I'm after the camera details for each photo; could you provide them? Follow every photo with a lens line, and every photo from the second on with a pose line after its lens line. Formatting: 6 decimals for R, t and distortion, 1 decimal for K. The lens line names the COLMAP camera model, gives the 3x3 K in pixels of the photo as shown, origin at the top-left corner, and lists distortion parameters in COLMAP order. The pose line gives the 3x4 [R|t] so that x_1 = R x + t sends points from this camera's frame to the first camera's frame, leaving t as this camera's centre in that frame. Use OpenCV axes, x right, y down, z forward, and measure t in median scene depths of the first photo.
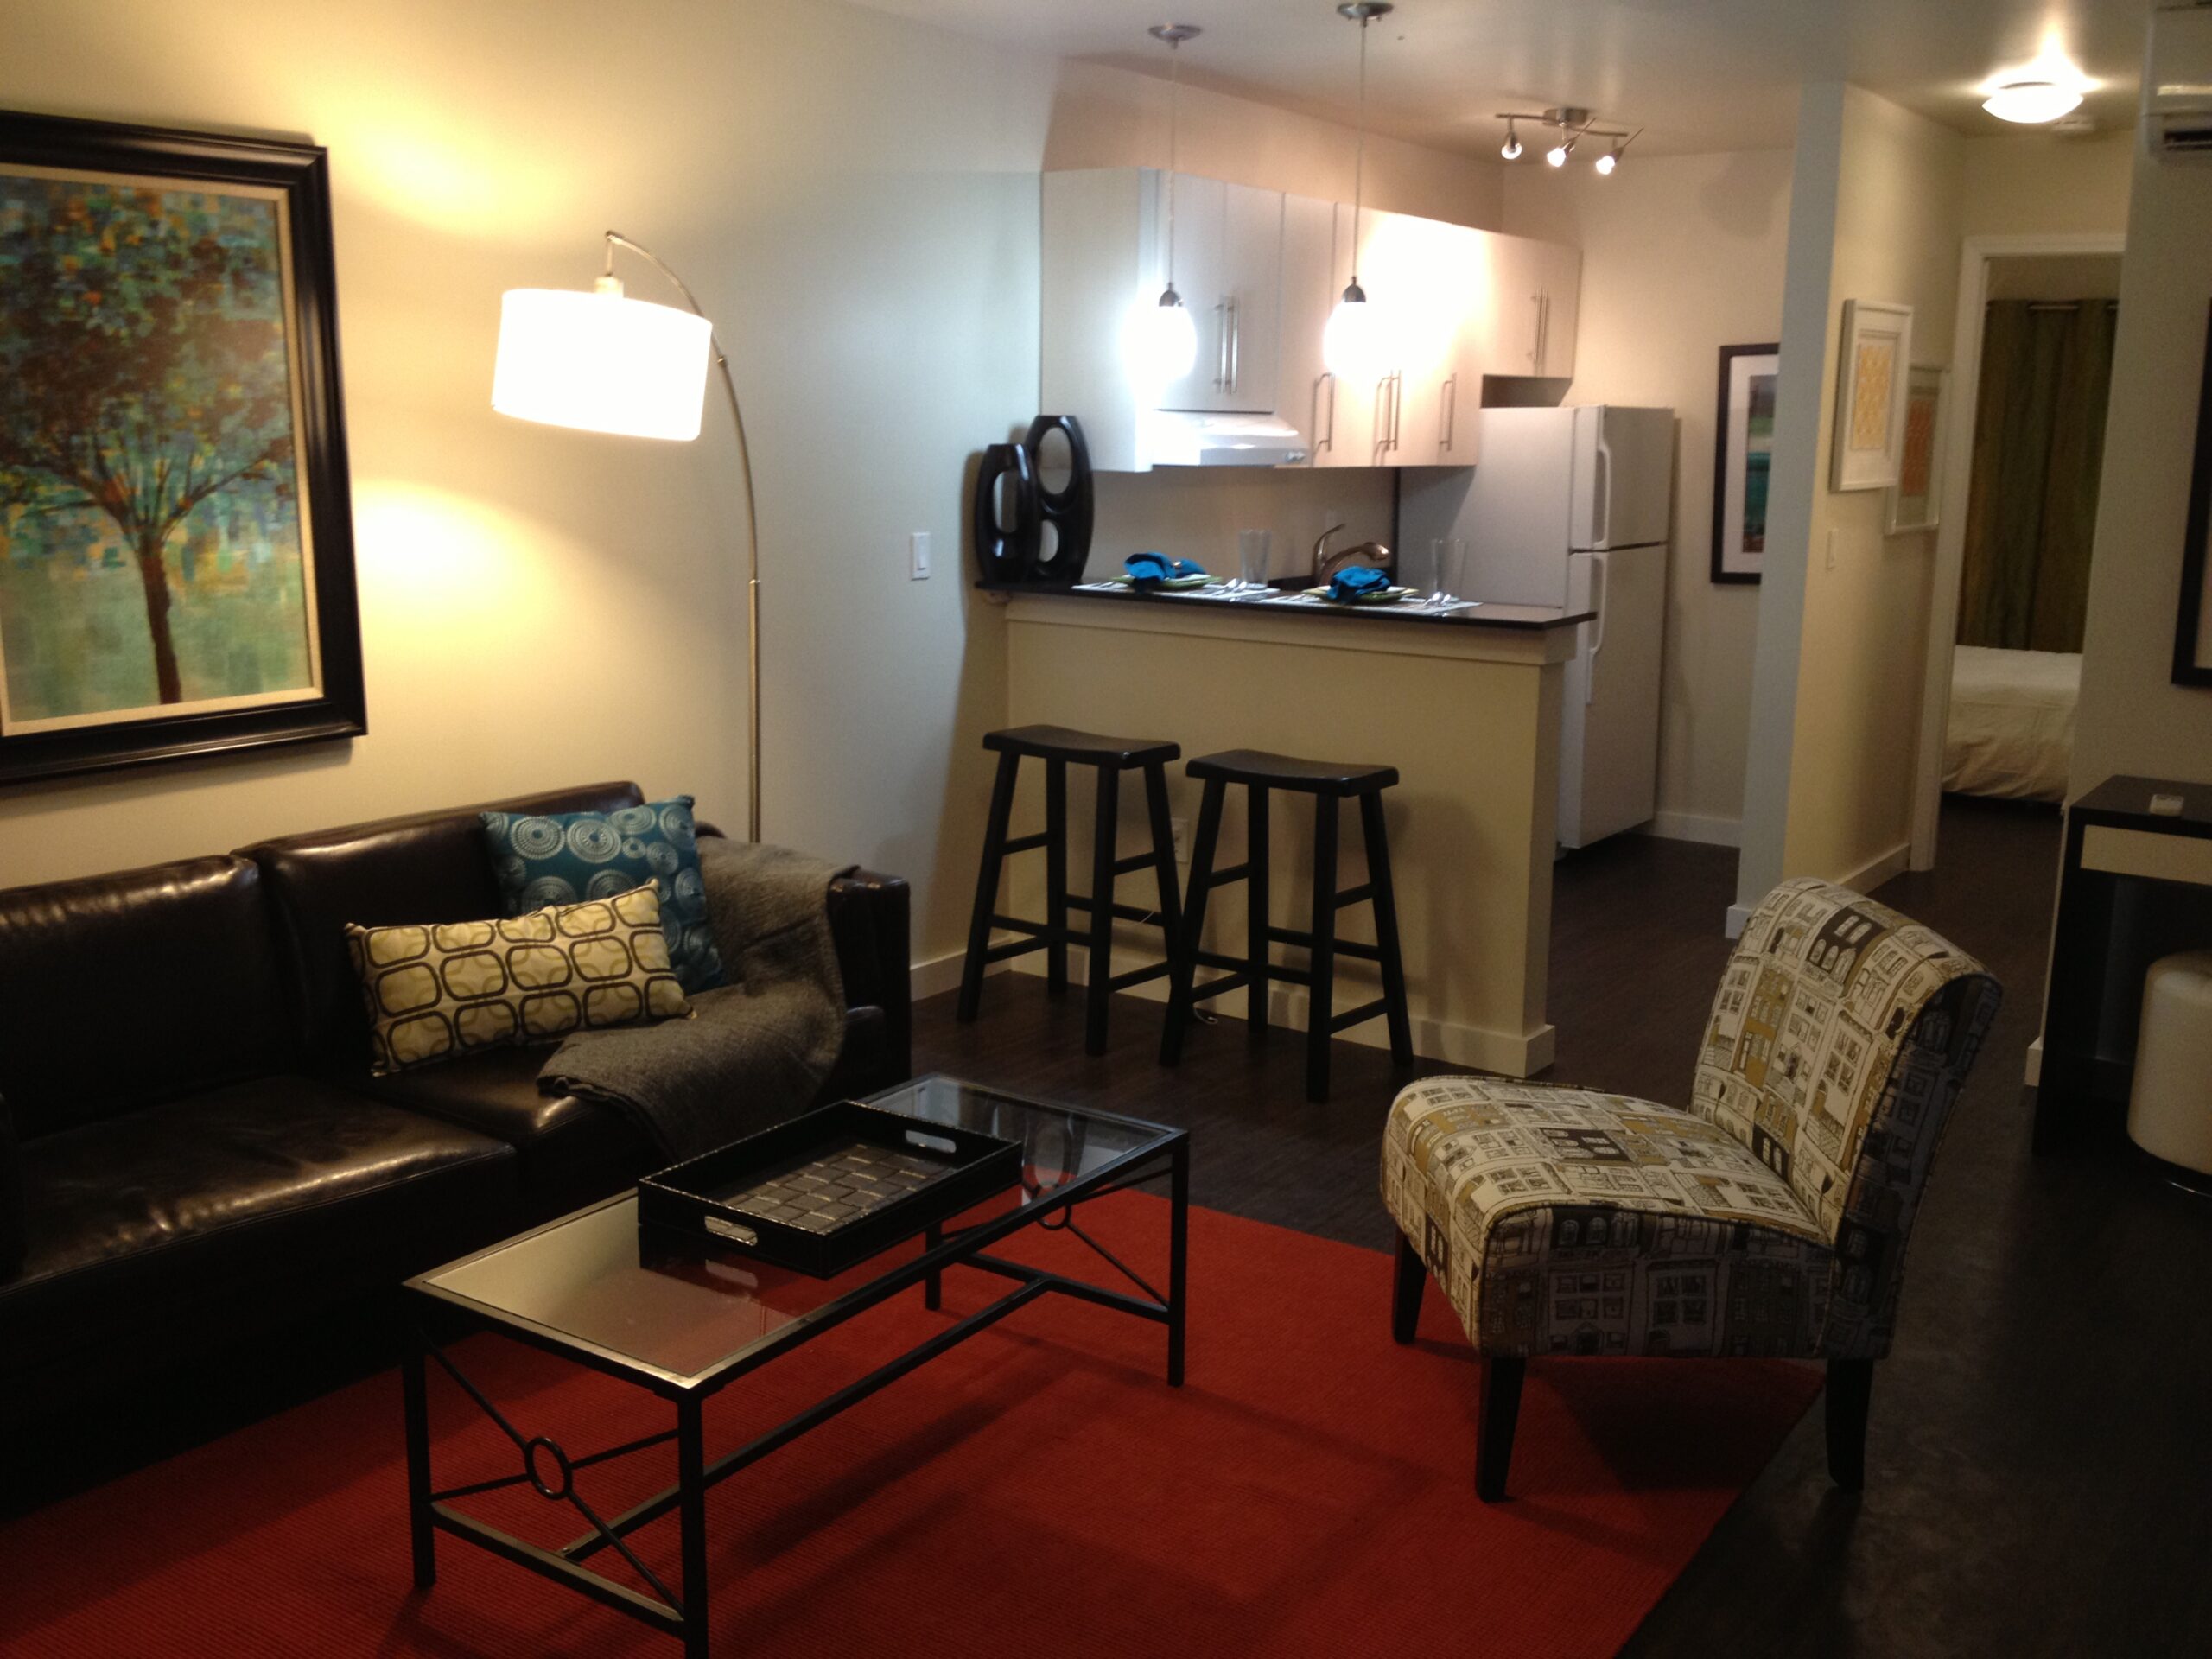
lens RADIAL K [[2148.2, 0, 1106.0], [0, 2148.2, 829.5], [0, 0, 1]] dist [0.117337, -0.240639]
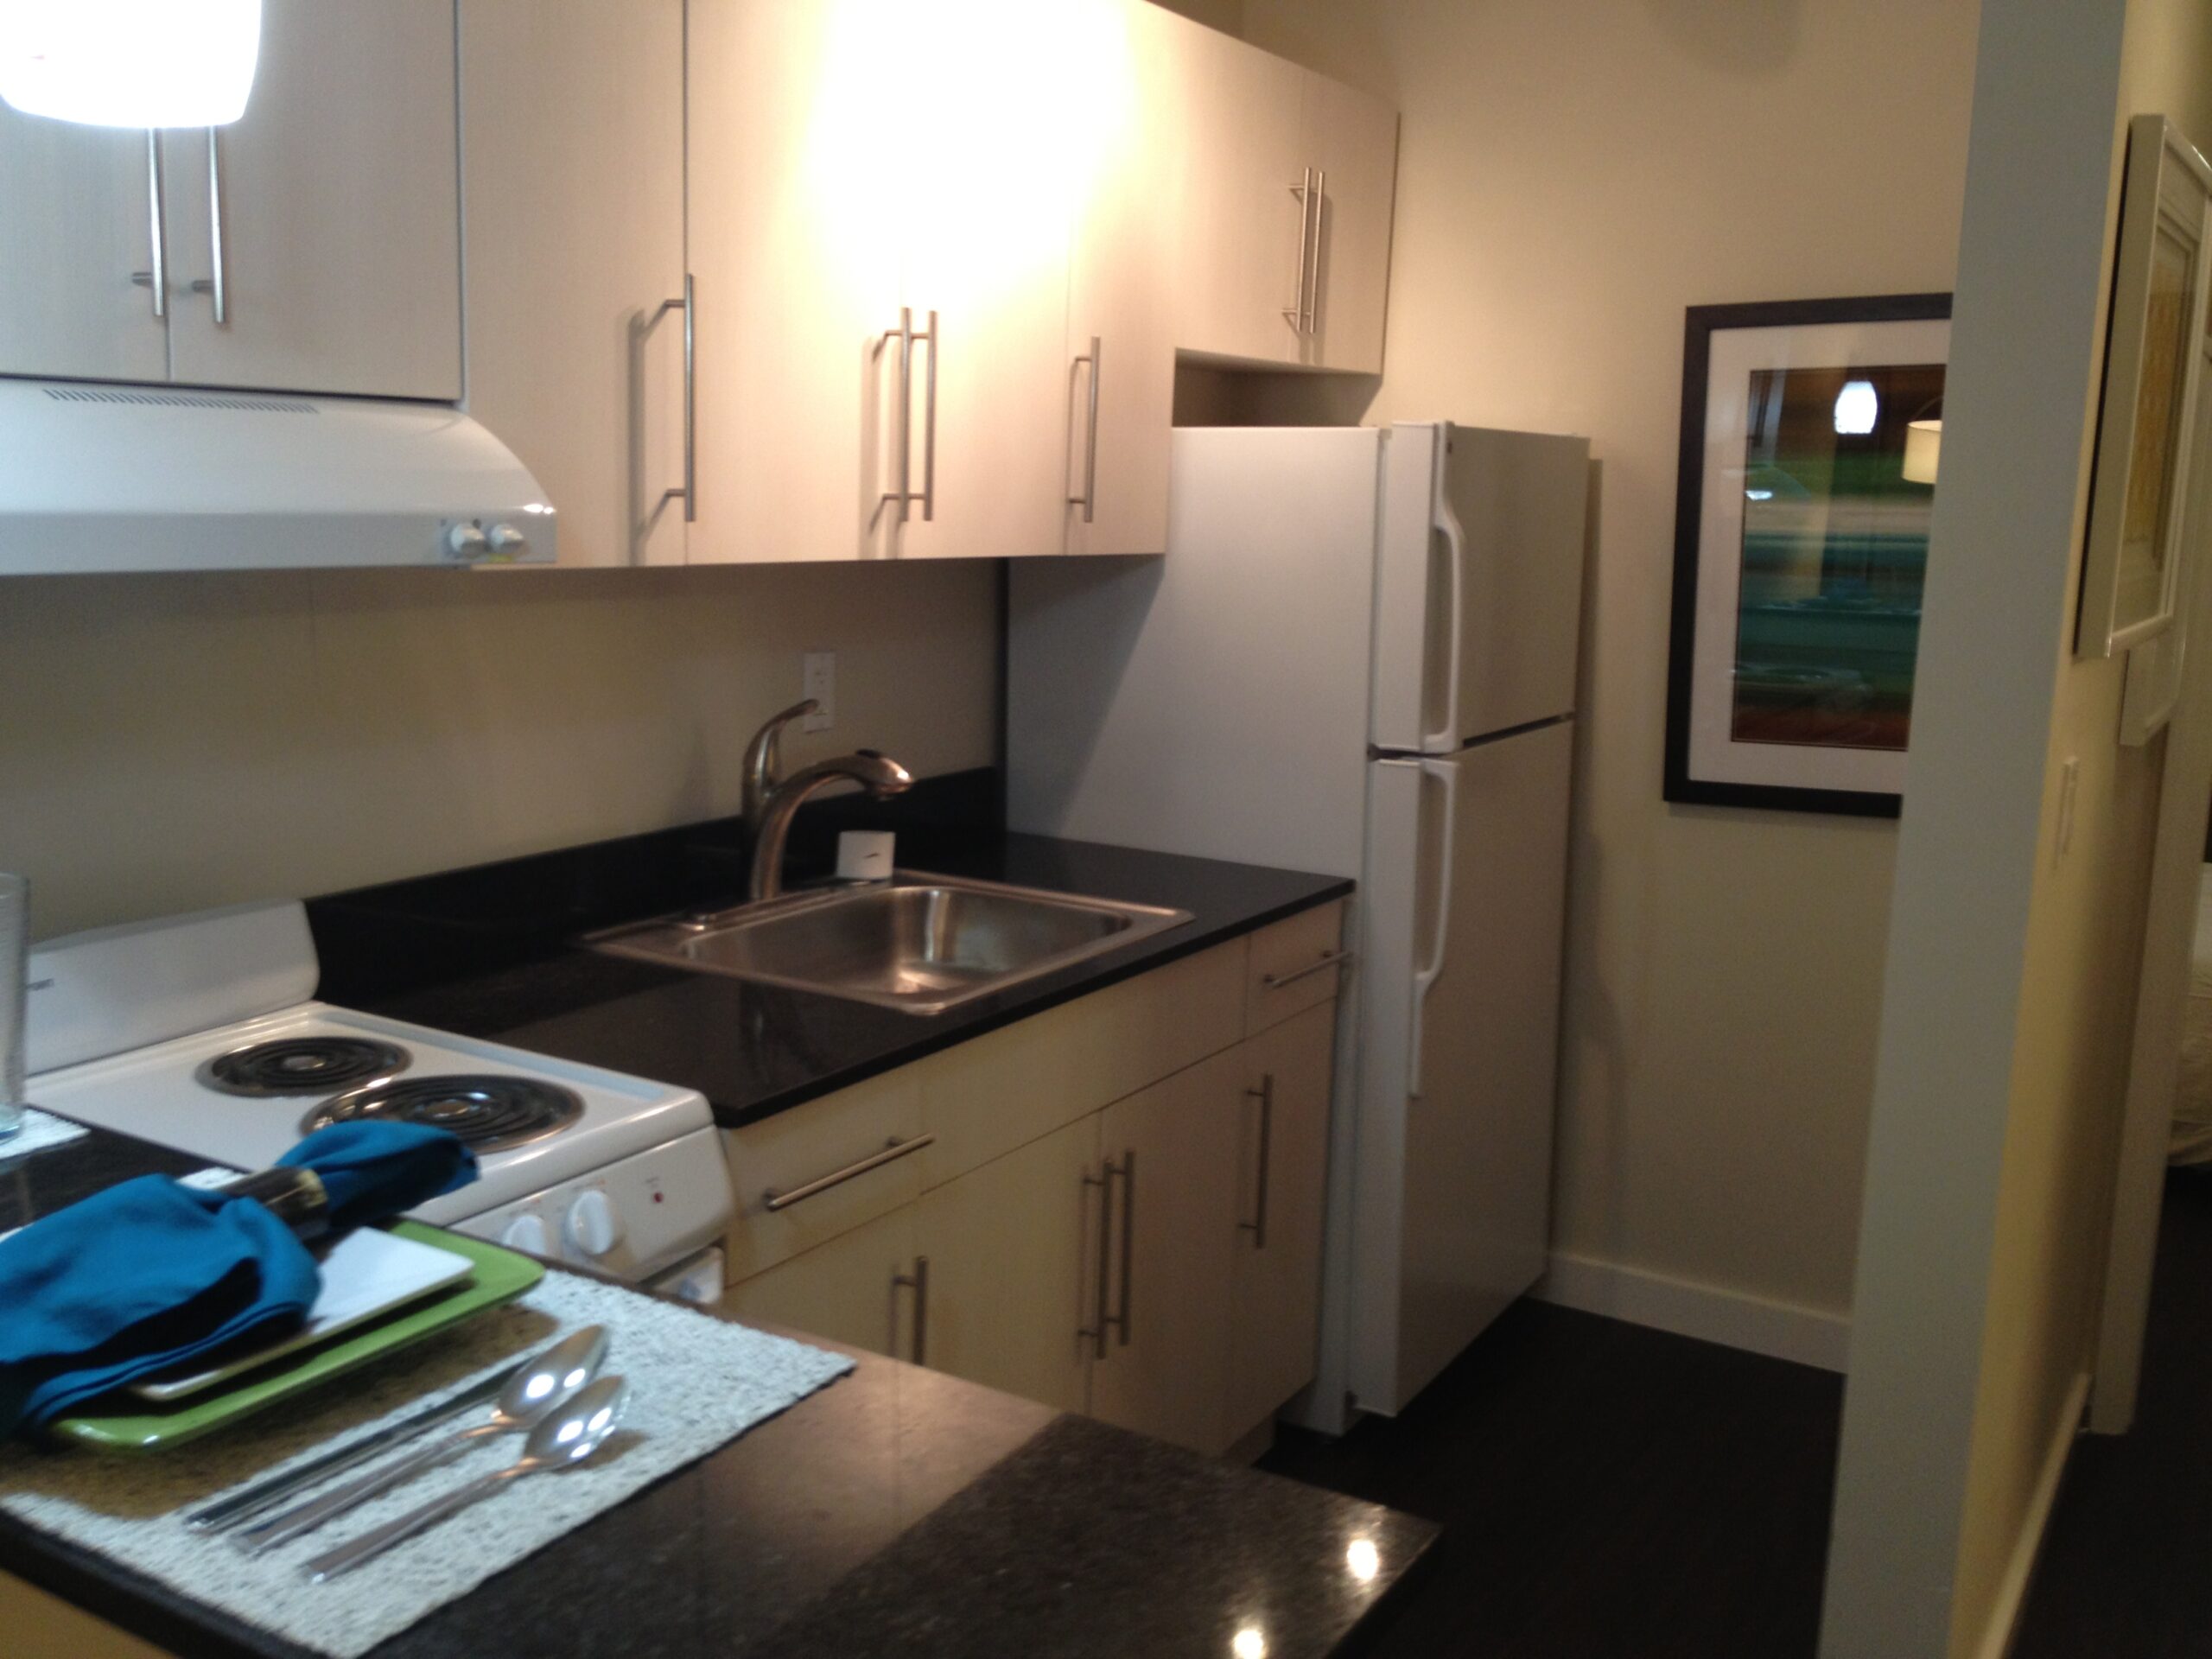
lens RADIAL K [[2148.2, 0, 1106.0], [0, 2148.2, 829.5], [0, 0, 1]] dist [0.117337, -0.240639]
pose [[0.997231, 0.004710, 0.074215, 0.127380], [-0.003180, 0.999780, -0.020716, -0.103139], [-0.074296, 0.020422, 0.997027, 0.563279]]
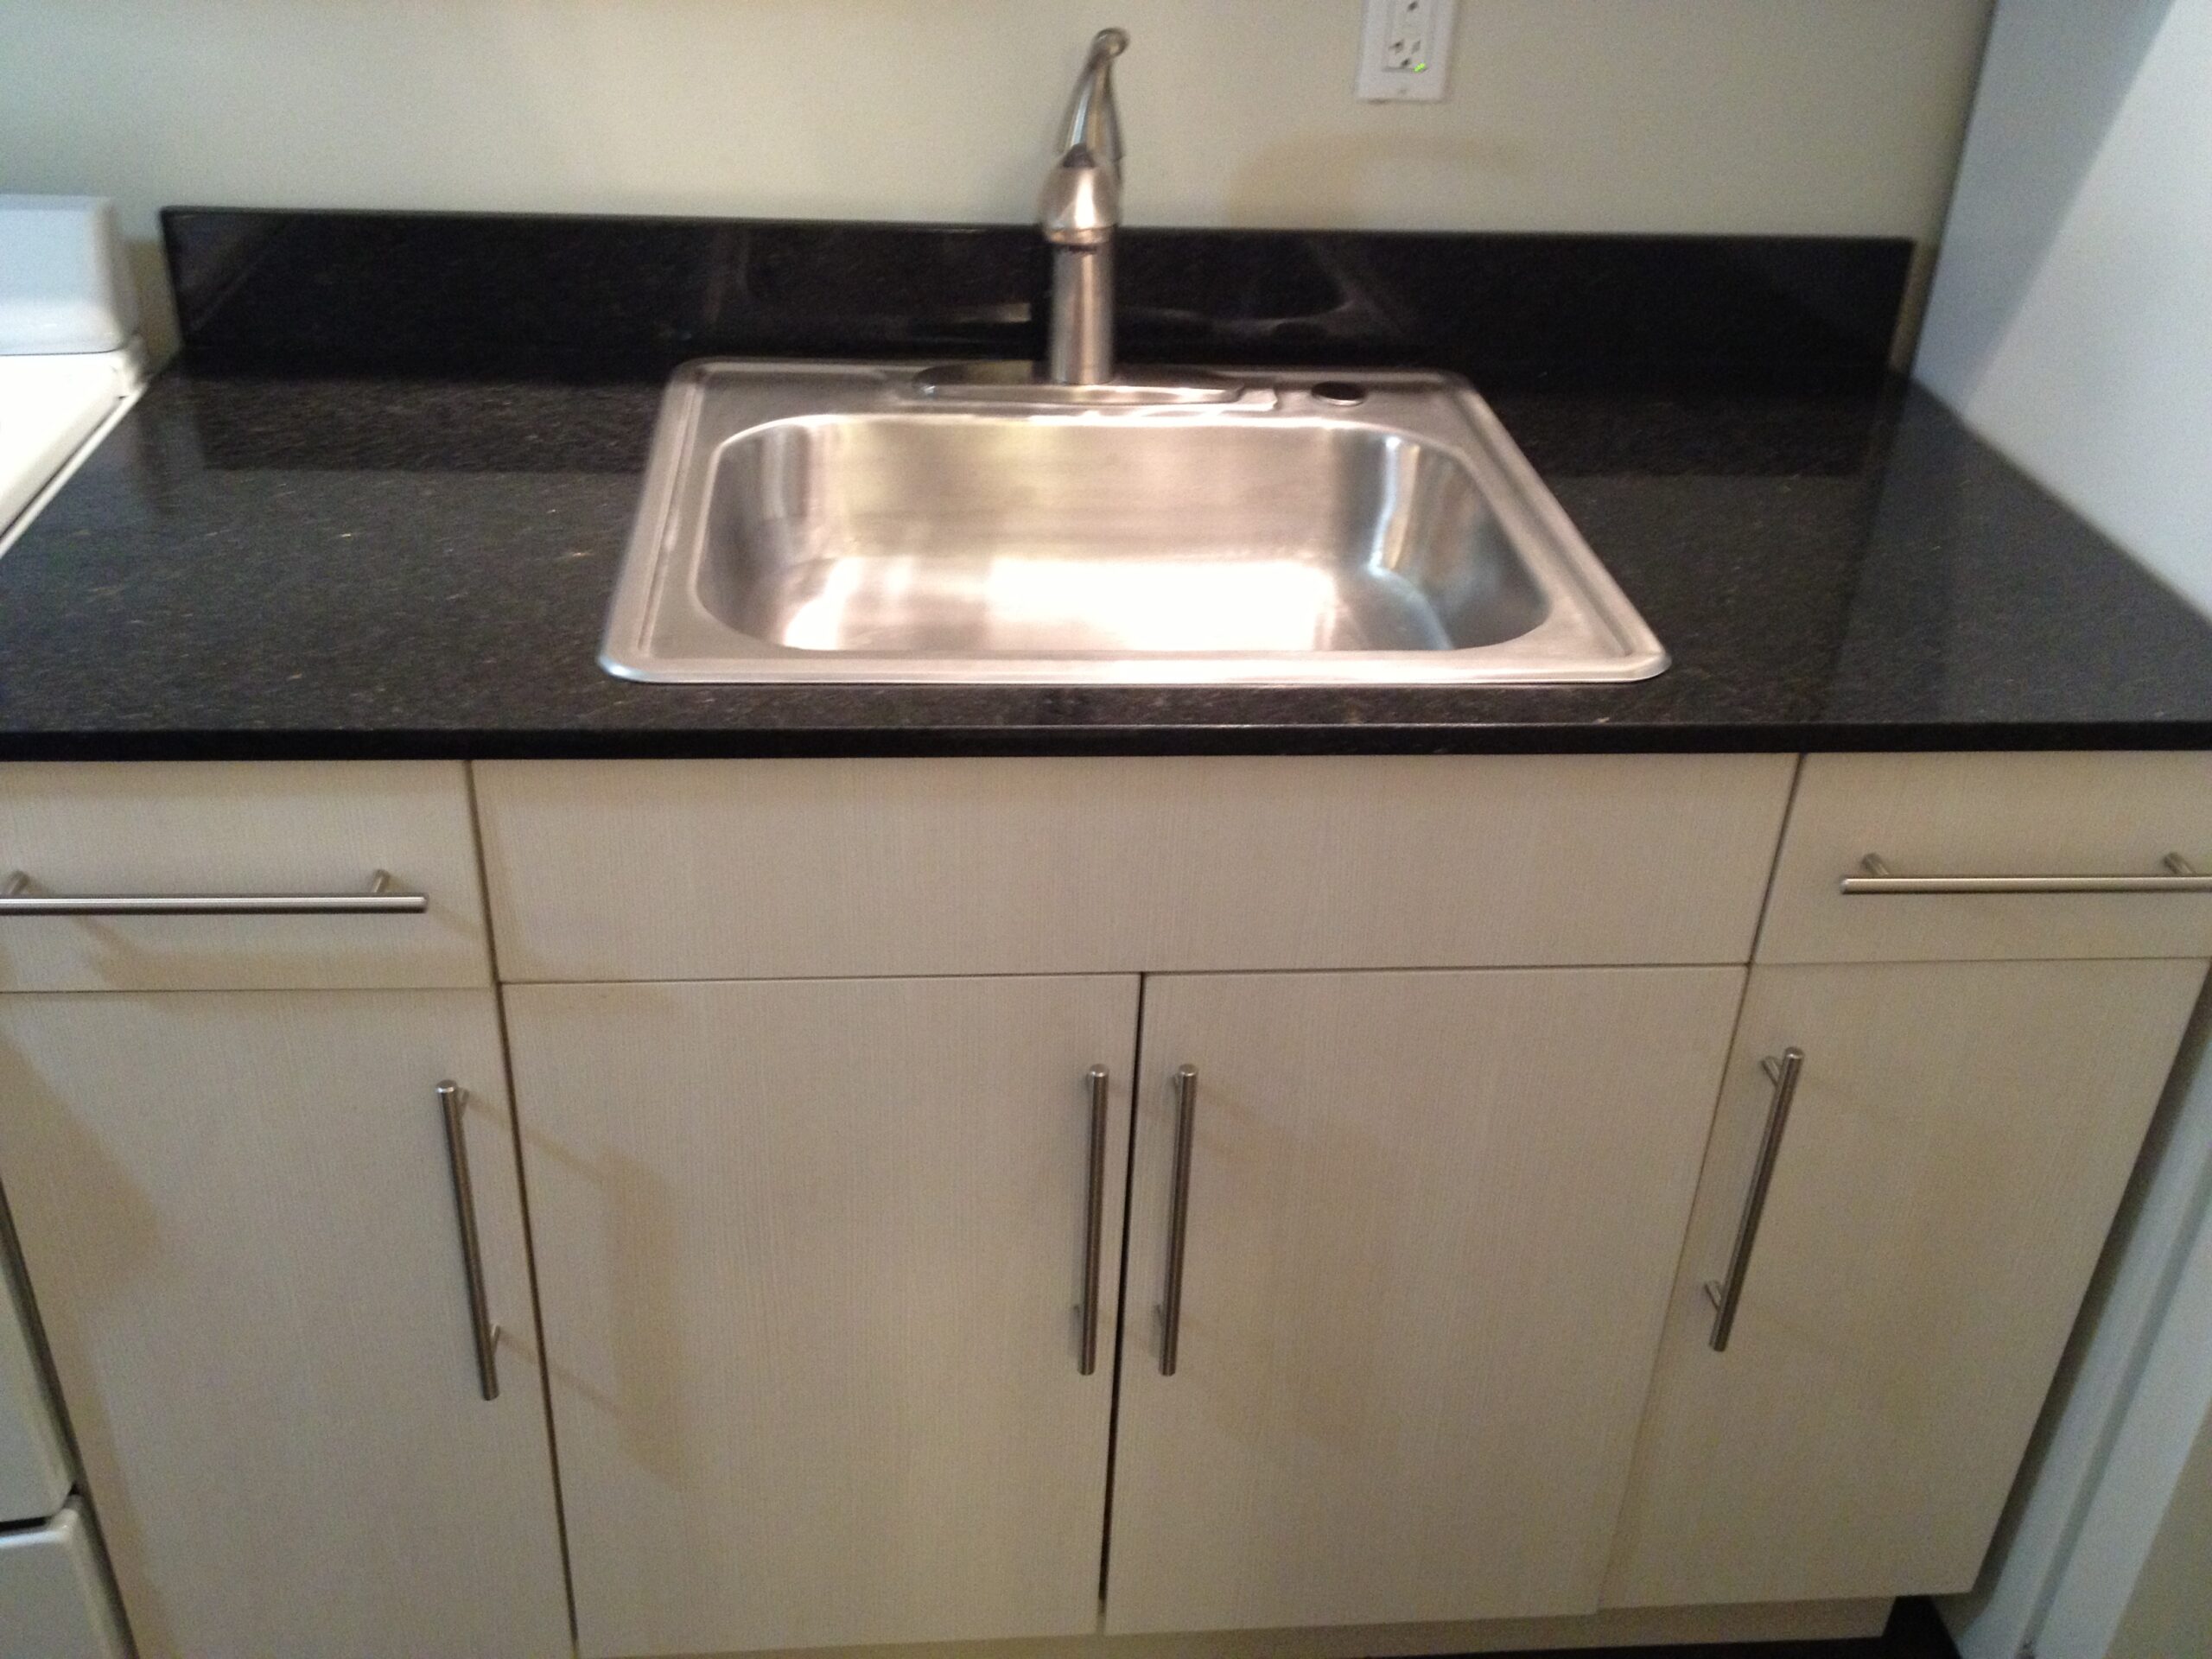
lens RADIAL K [[2148.2, 0, 1106.0], [0, 2148.2, 829.5], [0, 0, 1]] dist [0.117337, -0.240639]
pose [[0.642967, 0.399937, -0.653180, 0.258380], [-0.183650, 0.908460, 0.375465, -0.140091], [0.743550, -0.121455, 0.657558, 0.793633]]
